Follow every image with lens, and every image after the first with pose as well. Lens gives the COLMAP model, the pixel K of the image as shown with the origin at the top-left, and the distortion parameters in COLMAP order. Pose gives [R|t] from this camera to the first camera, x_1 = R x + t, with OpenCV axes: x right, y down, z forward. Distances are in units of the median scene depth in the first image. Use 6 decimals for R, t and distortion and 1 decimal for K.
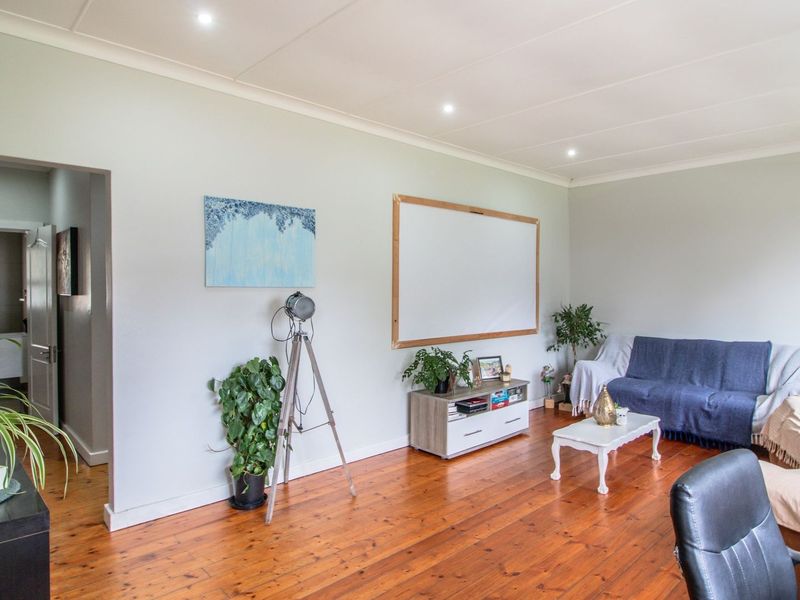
lens RADIAL K [[498.7, 0, 400.5], [0, 498.7, 288.0], [0, 0, 1]] dist [0.001601, -0.000447]
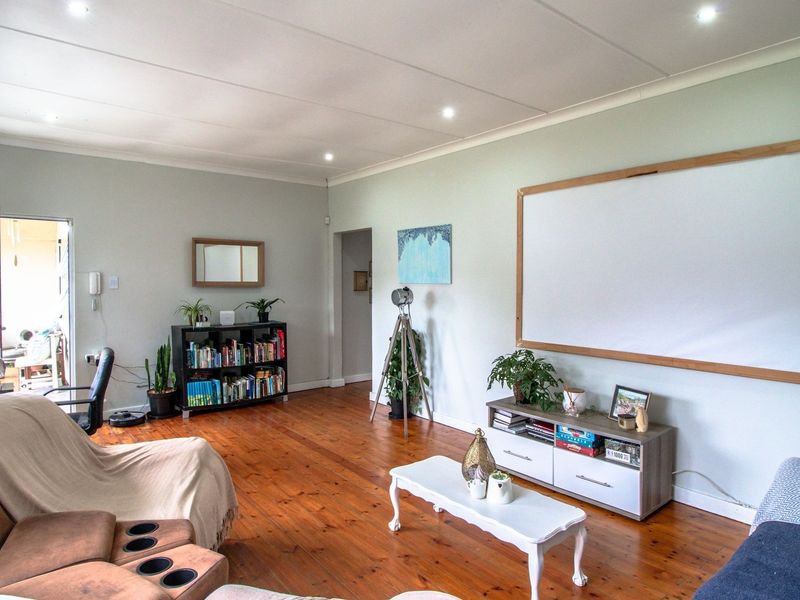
lens RADIAL K [[498.7, 0, 400.5], [0, 498.7, 288.0], [0, 0, 1]] dist [0.001601, -0.000447]
pose [[-0.074423, 0.015761, -0.997102, 1.014281], [0.001192, 0.999876, 0.015716, -0.010118], [0.997226, -0.000019, -0.074433, 0.866621]]
